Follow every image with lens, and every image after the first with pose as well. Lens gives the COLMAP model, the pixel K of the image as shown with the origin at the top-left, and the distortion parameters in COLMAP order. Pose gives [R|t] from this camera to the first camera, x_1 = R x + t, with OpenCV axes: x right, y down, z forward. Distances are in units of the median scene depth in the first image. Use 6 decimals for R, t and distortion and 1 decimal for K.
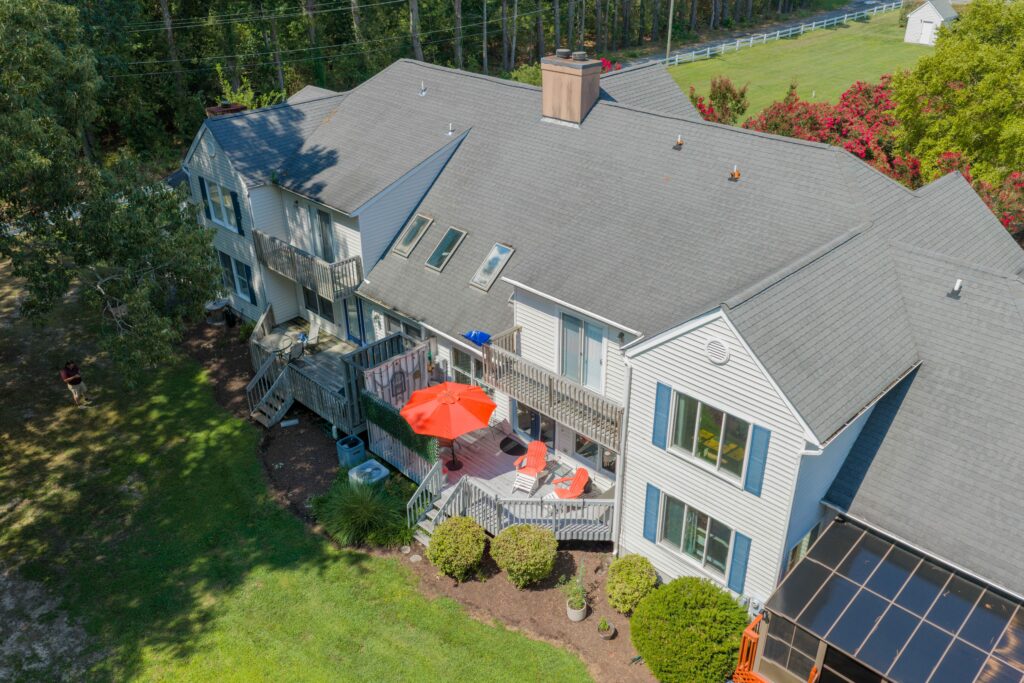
lens RADIAL K [[839.4, 0, 512.0], [0, 839.4, 341.5], [0, 0, 1]] dist [-0.001185, -0.004471]
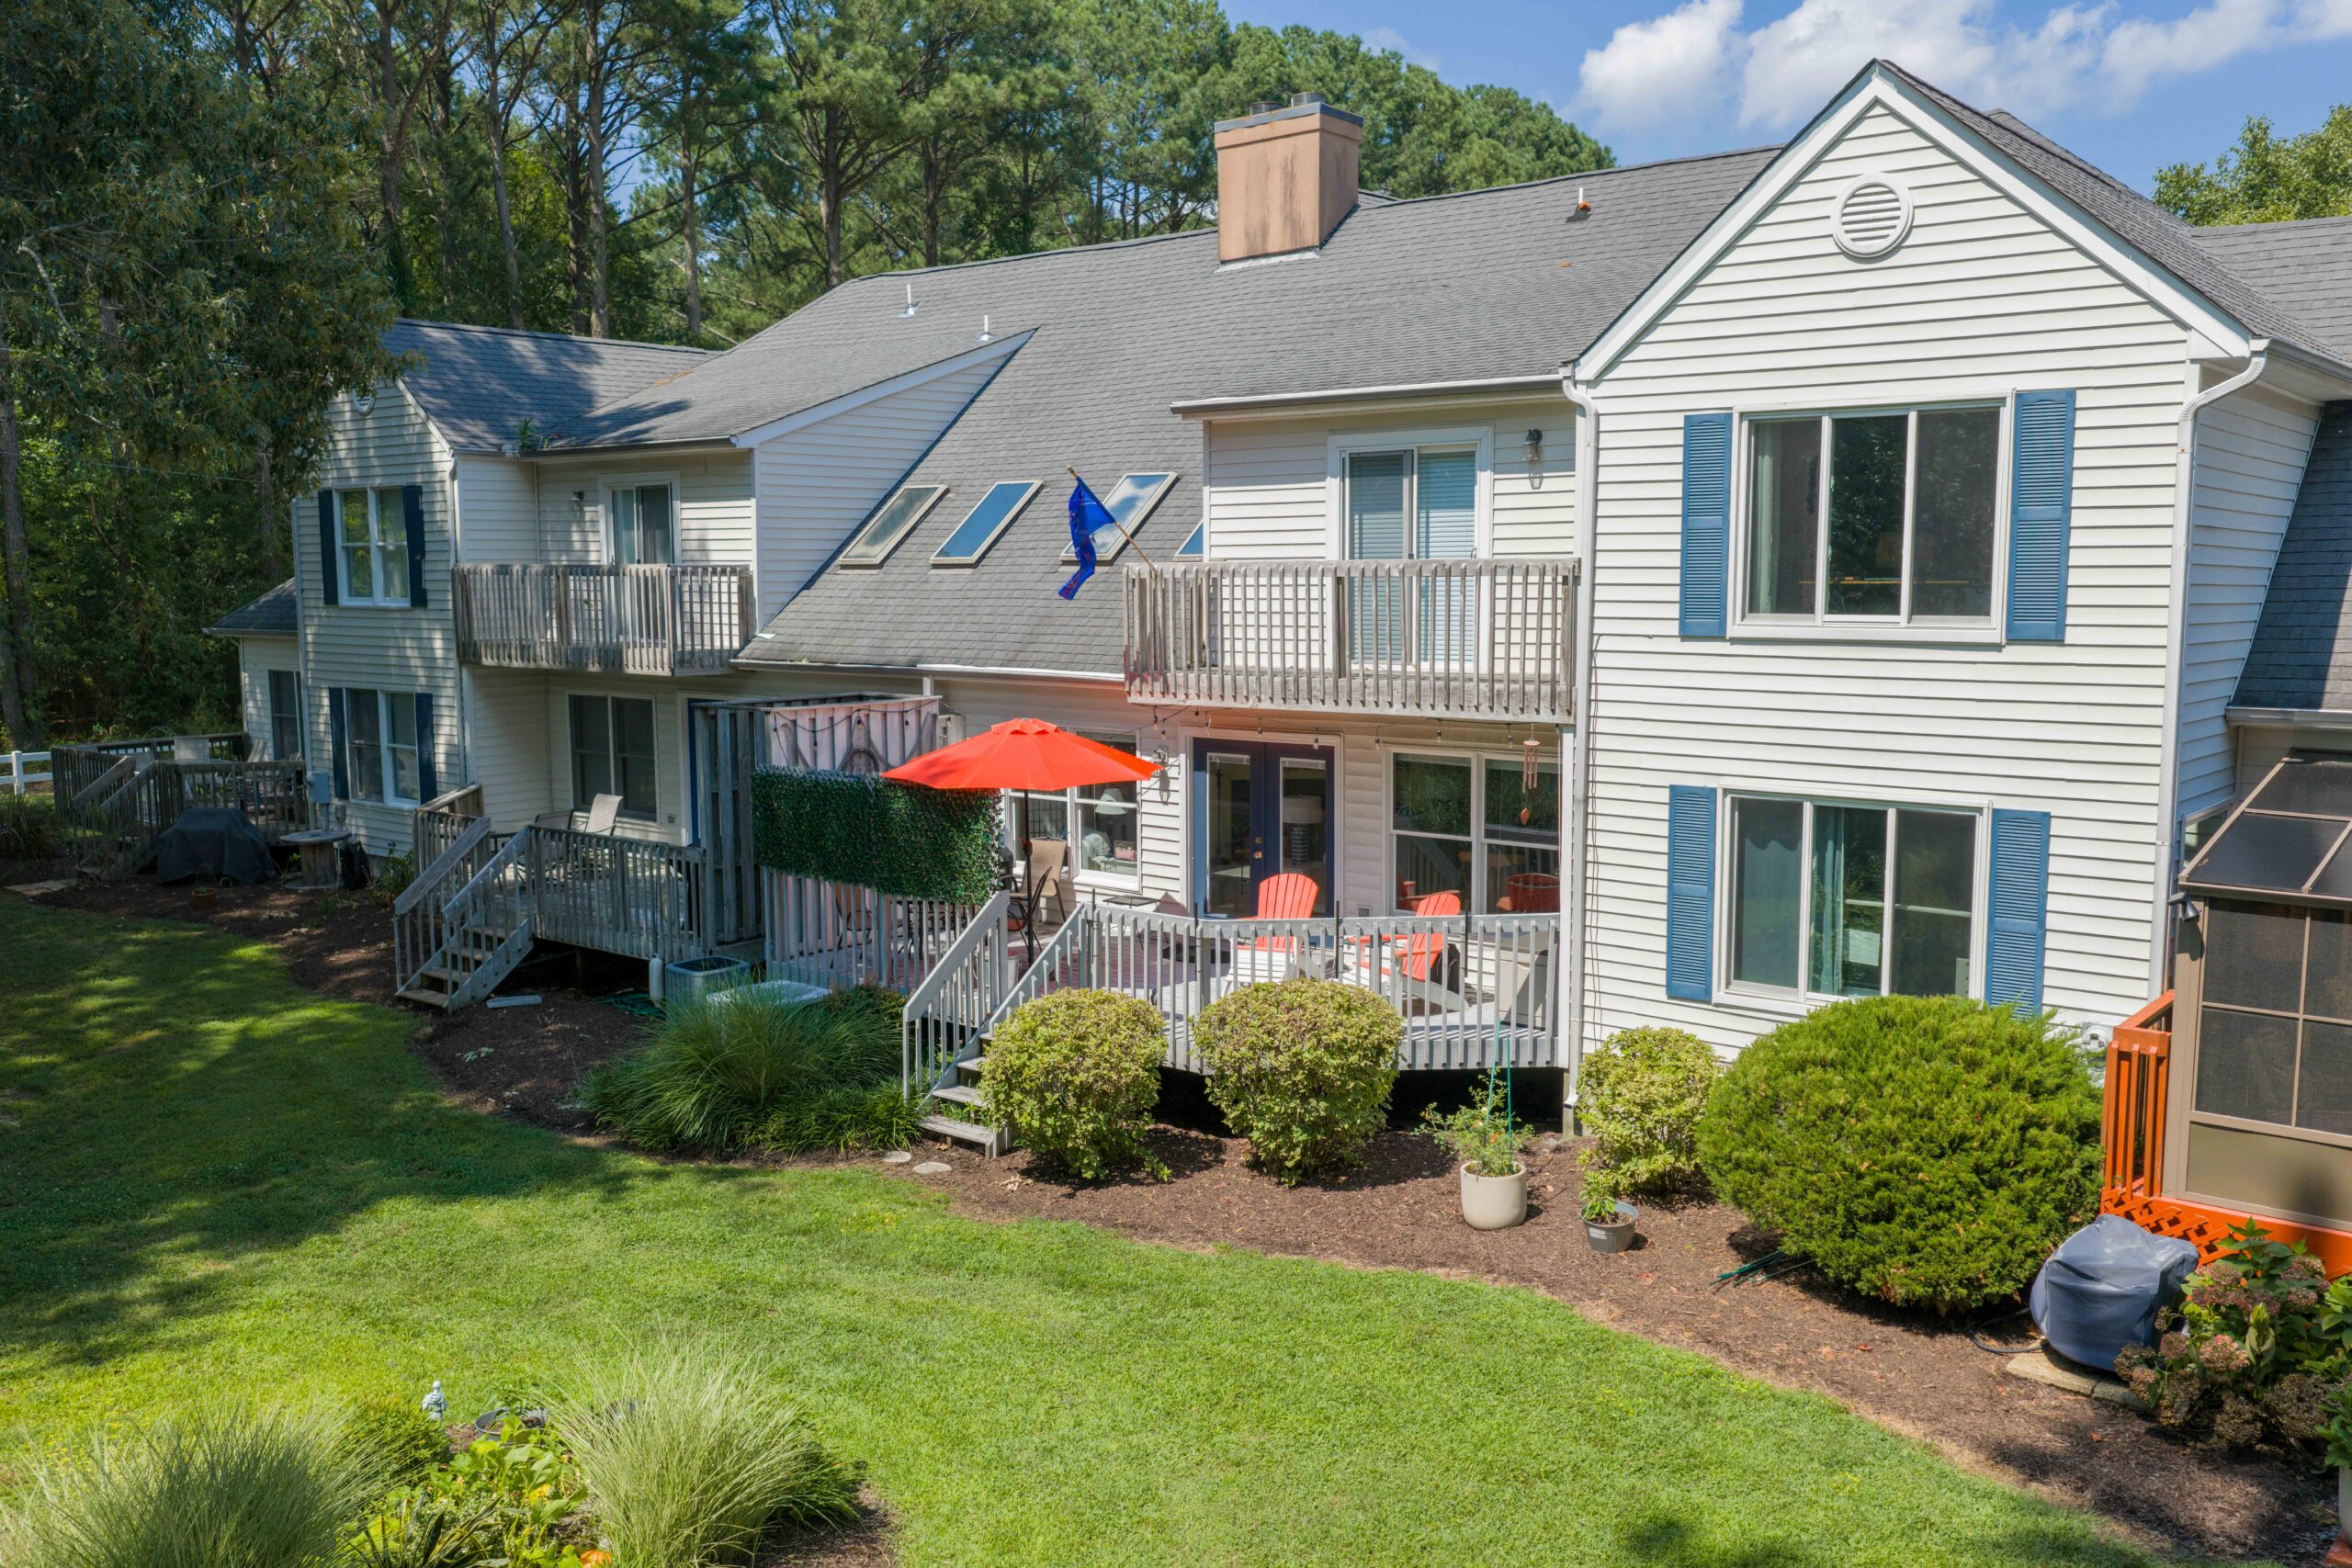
lens RADIAL K [[1909.2, 0, 1176.0], [0, 1909.2, 784.0], [0, 0, 1]] dist [-0.002772, -0.004815]
pose [[0.995557, -0.000677, 0.094156, -0.085918], [0.037376, 0.920661, -0.388569, 0.384649], [-0.086422, 0.390362, 0.916596, 0.287845]]
